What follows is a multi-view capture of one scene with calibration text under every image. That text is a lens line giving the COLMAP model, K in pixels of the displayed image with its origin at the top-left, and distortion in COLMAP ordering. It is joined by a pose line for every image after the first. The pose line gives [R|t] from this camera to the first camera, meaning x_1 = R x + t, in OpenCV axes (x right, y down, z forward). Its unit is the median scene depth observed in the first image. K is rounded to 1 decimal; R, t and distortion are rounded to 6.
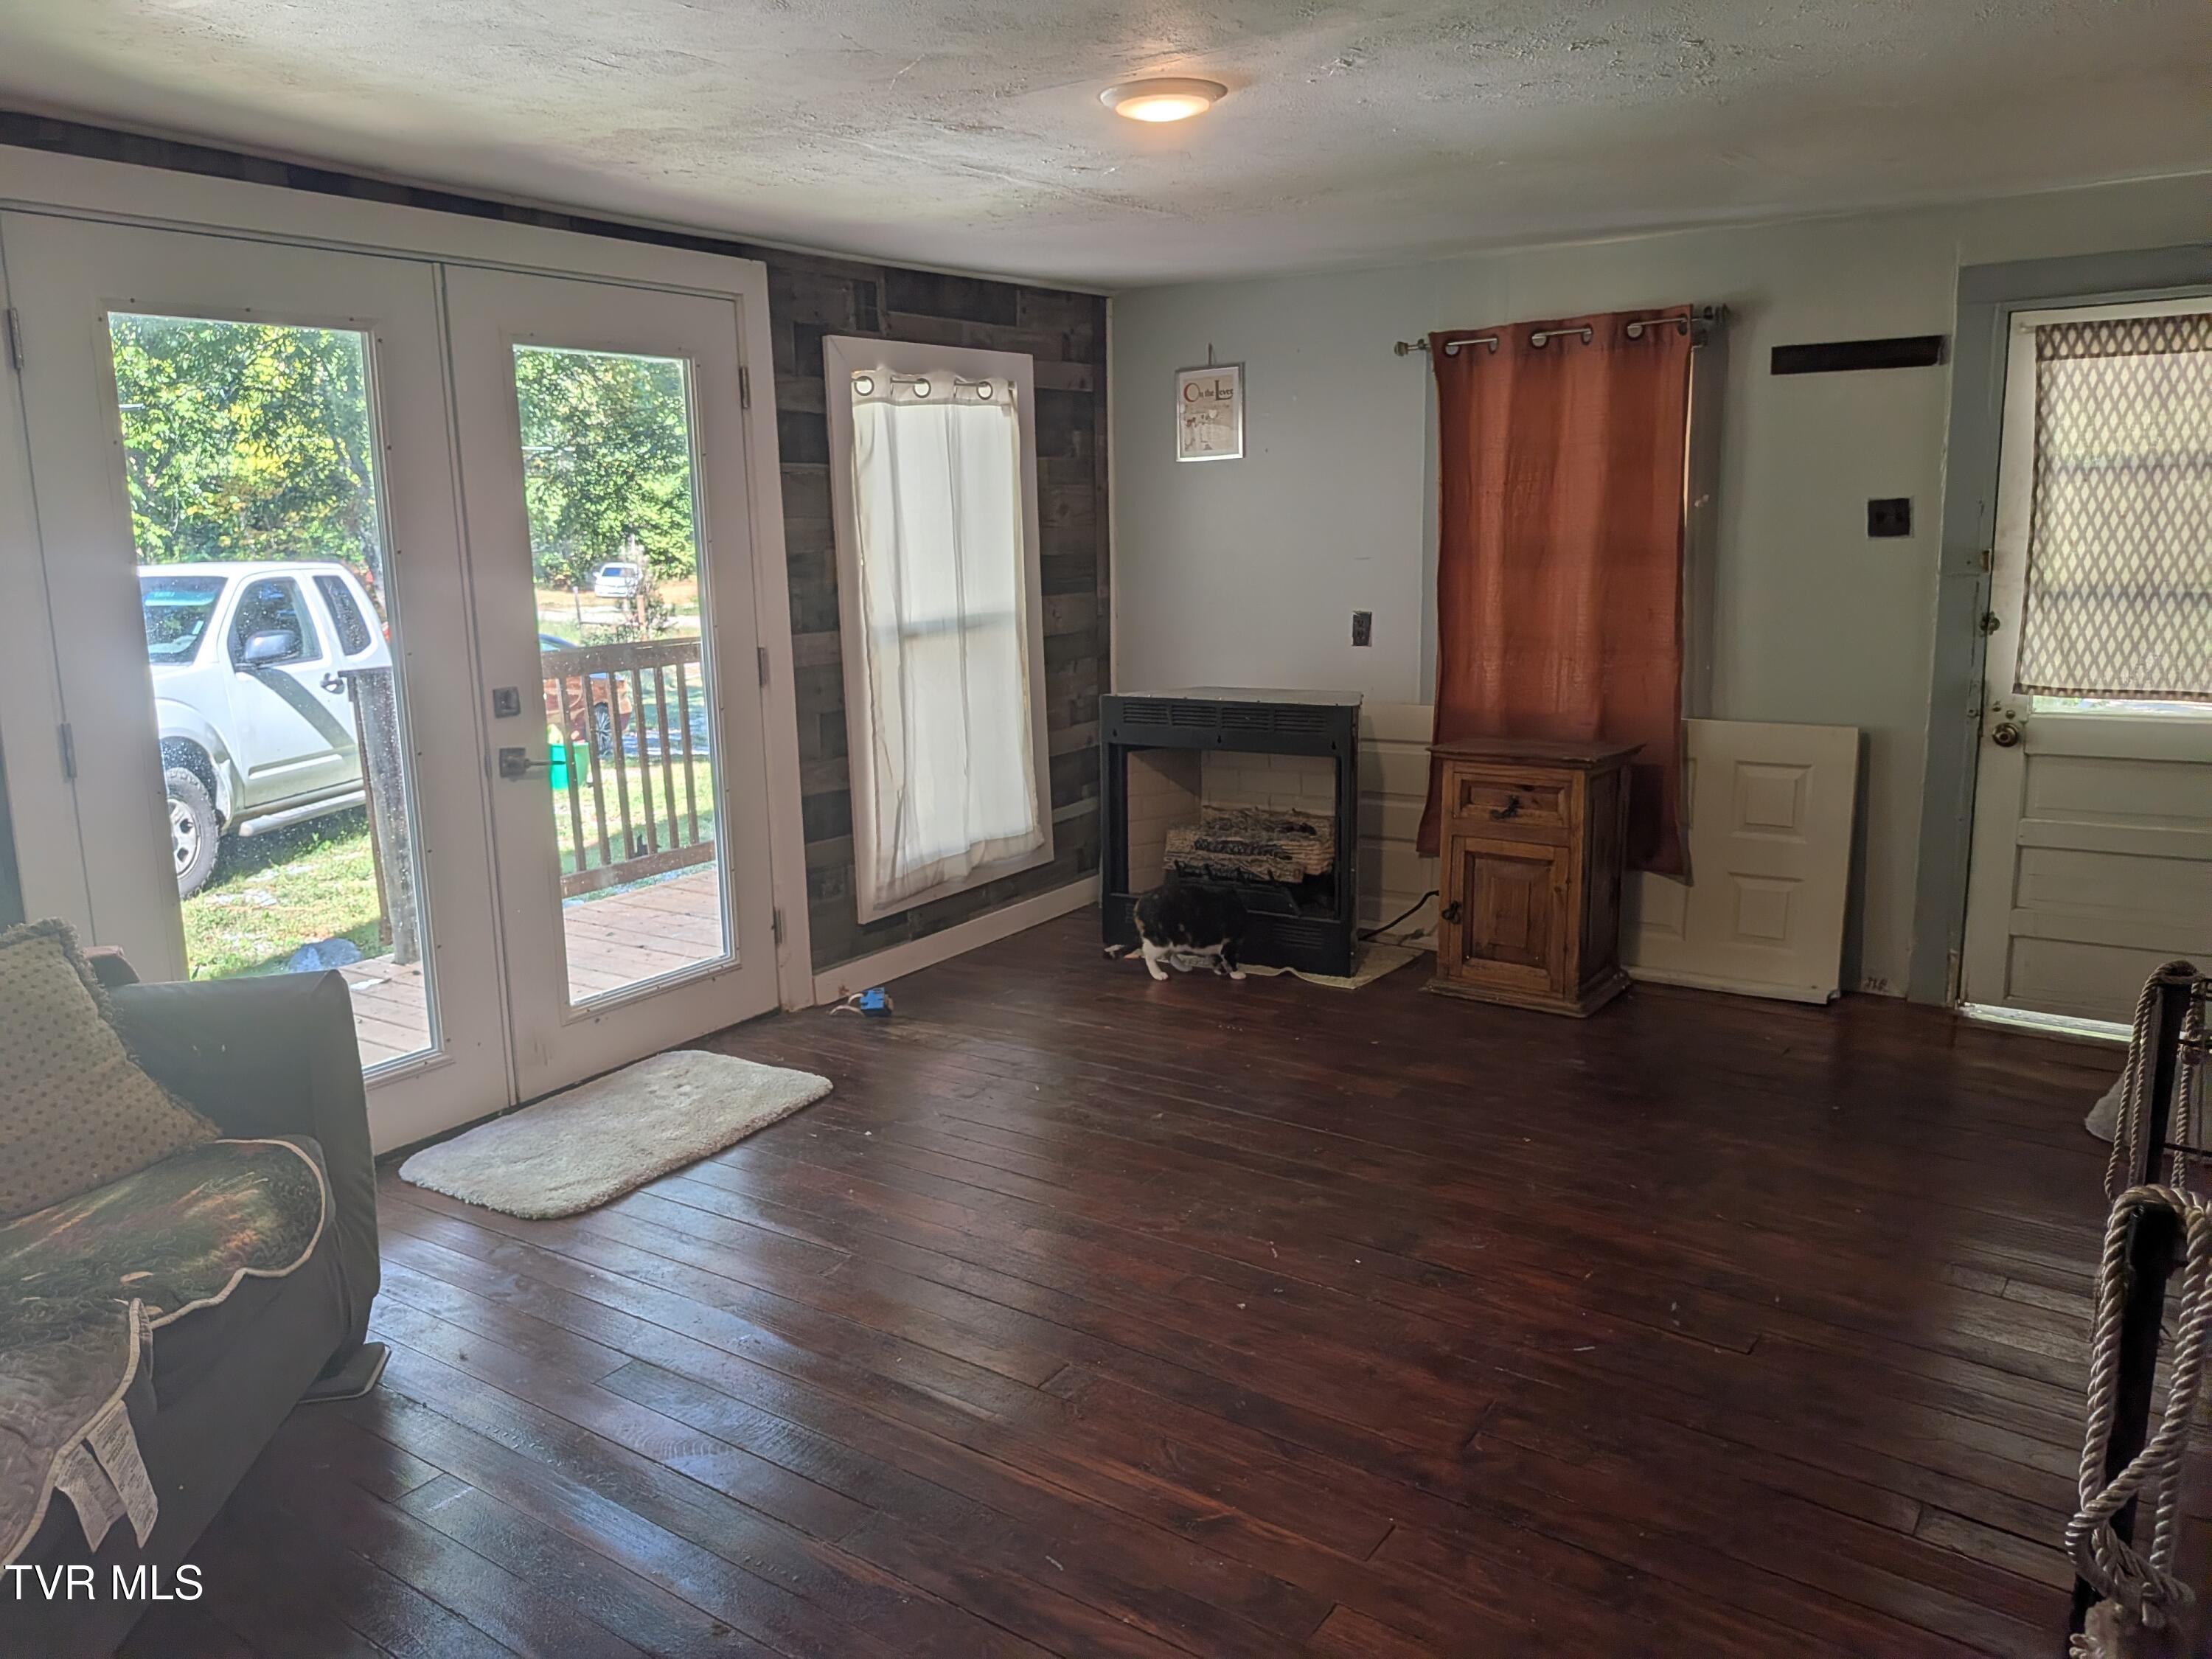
lens RADIAL K [[1567.0, 0, 1109.3], [0, 1567.0, 825.0], [0, 0, 1]] dist [0.000966, -0.008081]
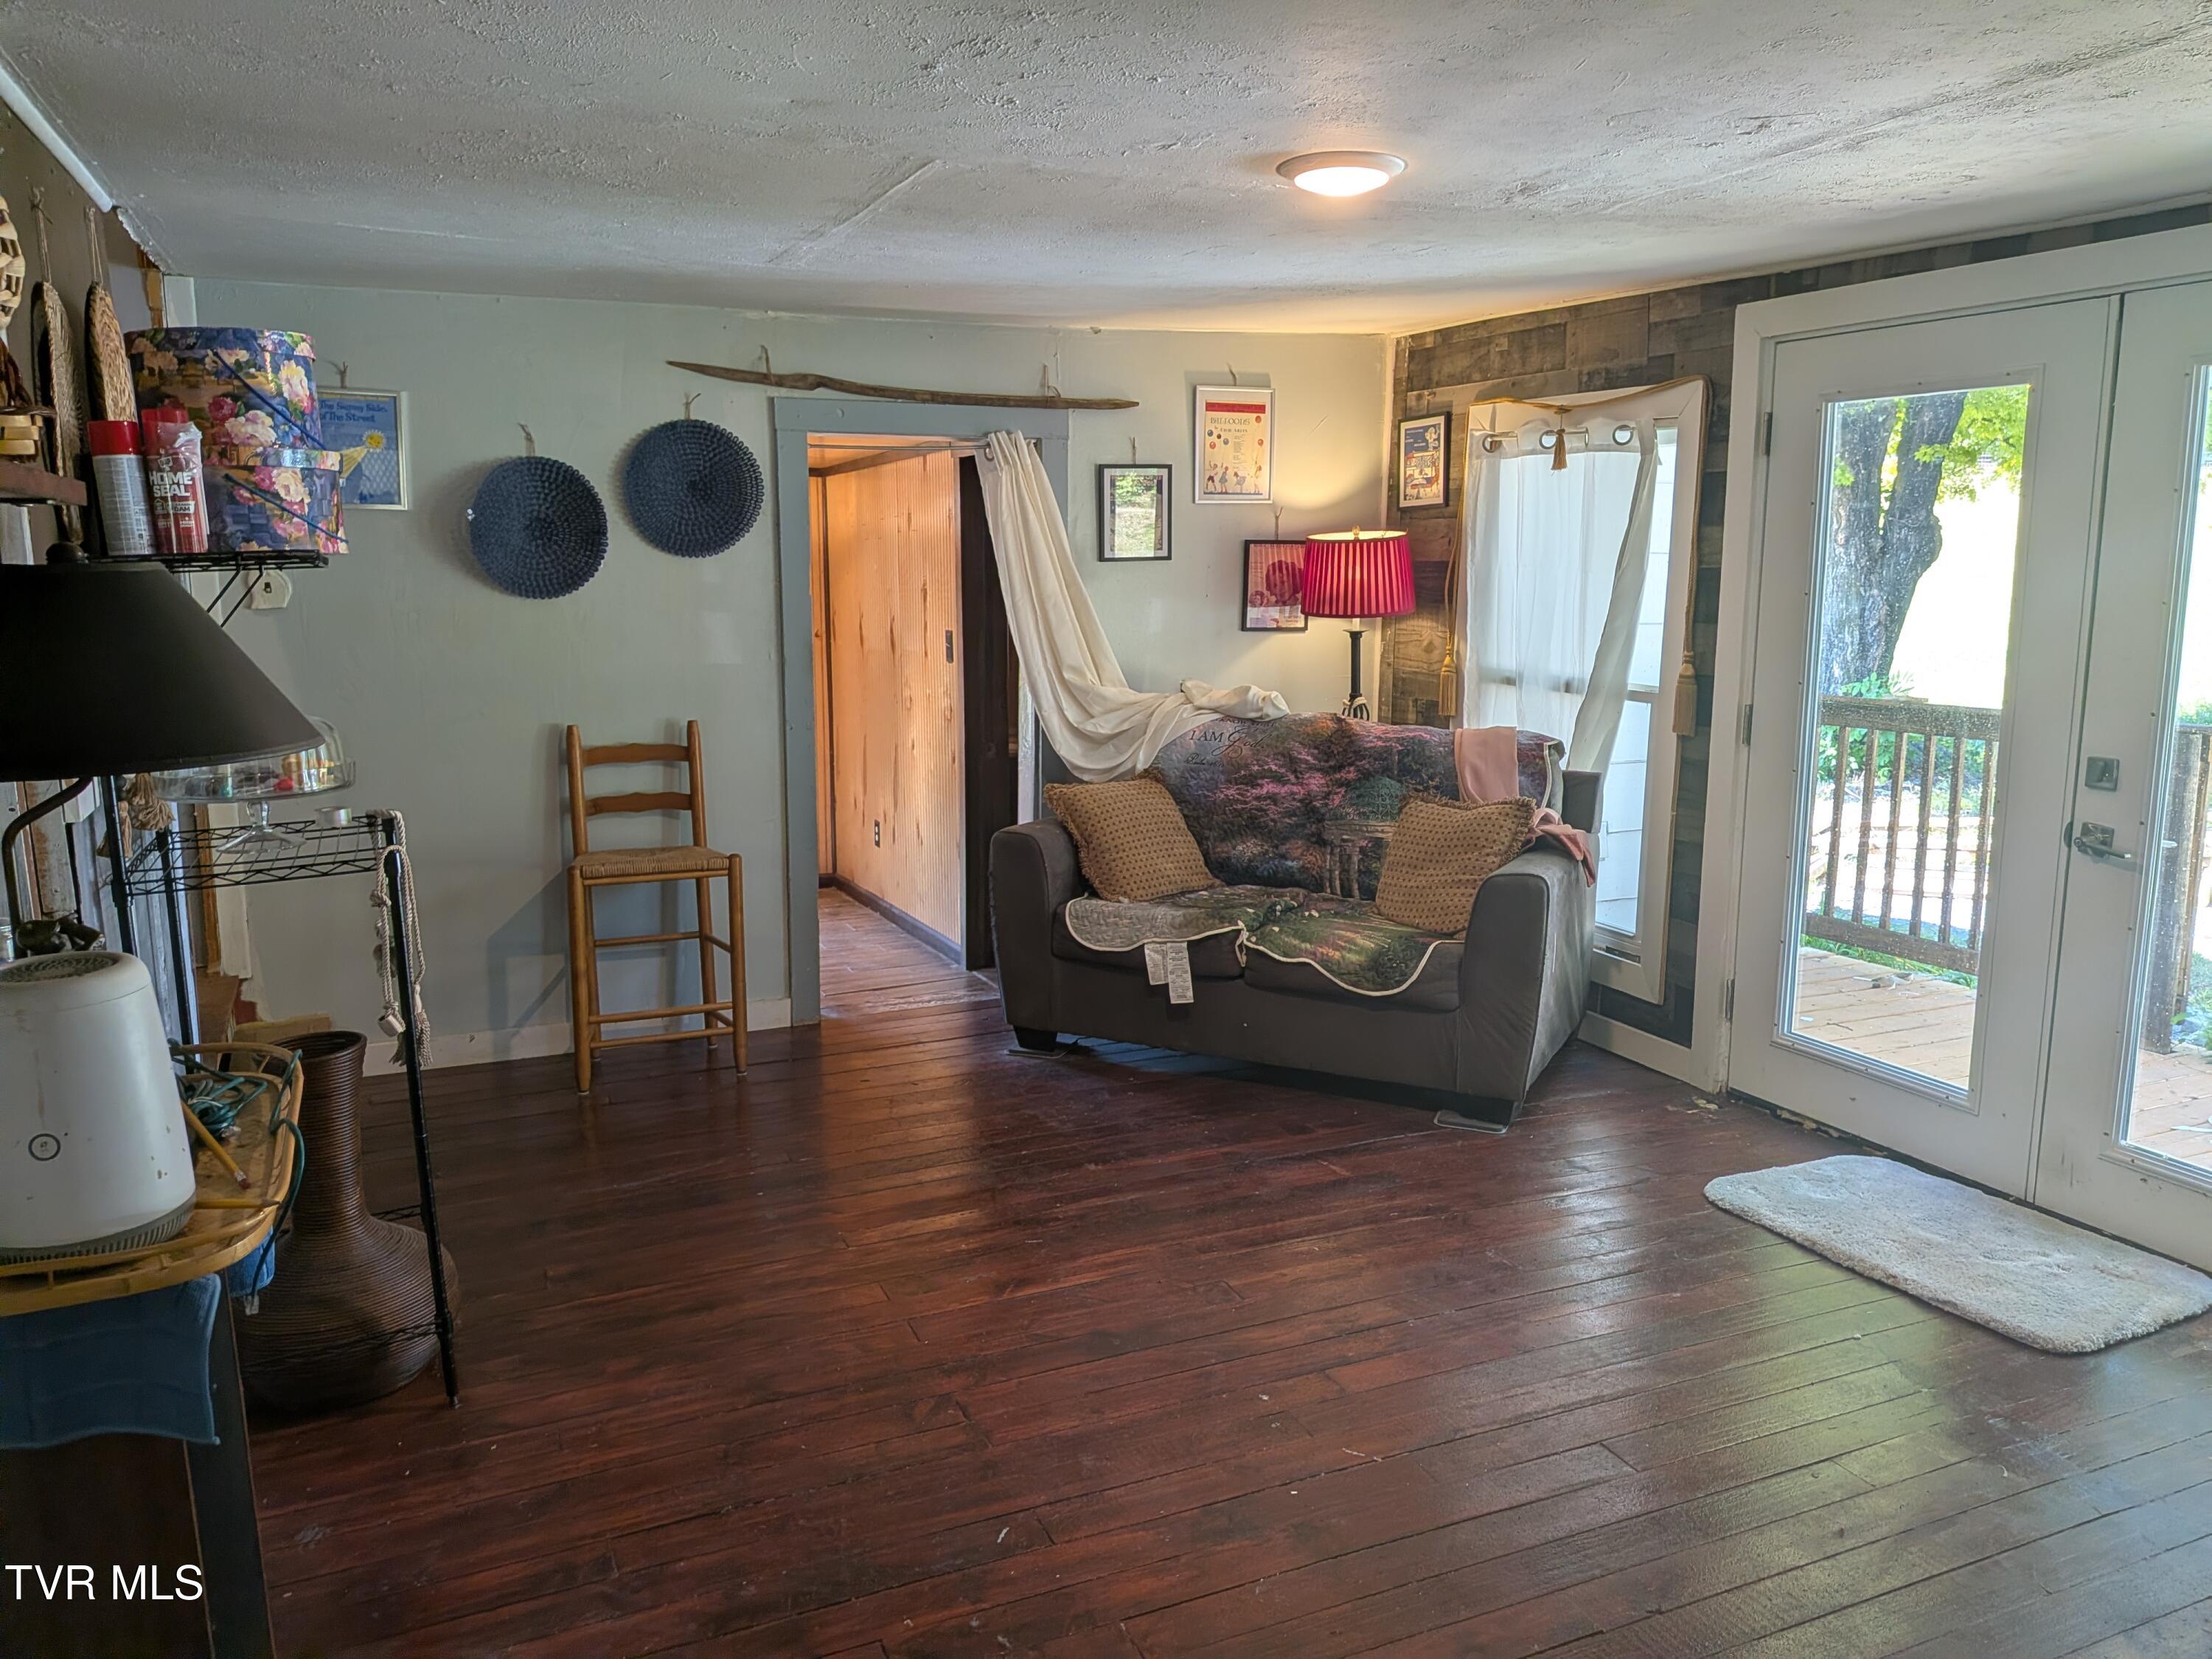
lens RADIAL K [[1567.0, 0, 1104.2], [0, 1567.0, 828.1], [0, 0, 1]] dist [0.000966, -0.008081]
pose [[-0.509656, 0.165654, -0.844280, 0.590643], [-0.163897, 0.944628, 0.284281, -0.186059], [0.844623, 0.283261, -0.454285, 0.829628]]
